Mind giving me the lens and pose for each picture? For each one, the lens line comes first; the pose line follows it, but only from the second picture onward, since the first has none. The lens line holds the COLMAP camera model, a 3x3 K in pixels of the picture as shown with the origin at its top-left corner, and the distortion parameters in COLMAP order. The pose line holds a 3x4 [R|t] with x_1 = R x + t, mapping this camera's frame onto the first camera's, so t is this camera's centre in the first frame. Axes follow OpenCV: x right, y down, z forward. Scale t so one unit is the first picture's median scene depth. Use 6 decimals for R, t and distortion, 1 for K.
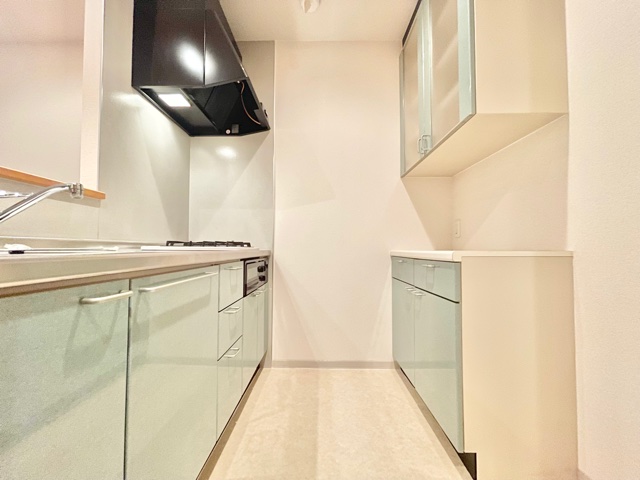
lens RADIAL K [[257.4, 0, 316.8], [0, 257.4, 241.1], [0, 0, 1]] dist [-0.002010, -0.000447]
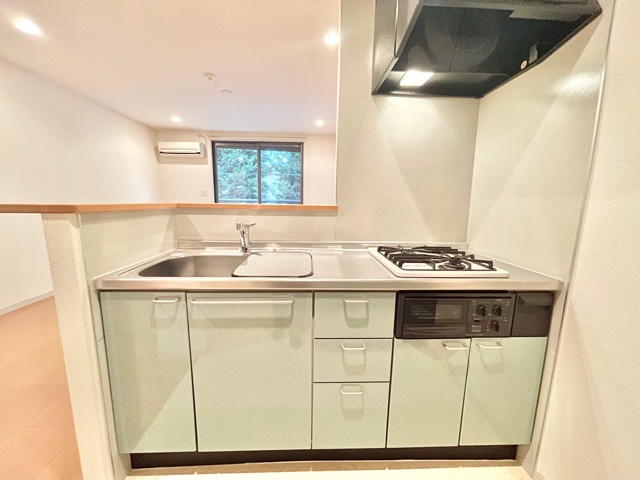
lens RADIAL K [[257.4, 0, 317.9], [0, 257.4, 242.1], [0, 0, 1]] dist [-0.002010, -0.000447]
pose [[0.061227, 0.151053, -0.986628, 0.323311], [0.013260, 0.988272, 0.152127, -0.144283], [0.998036, -0.022397, 0.058506, 0.586663]]
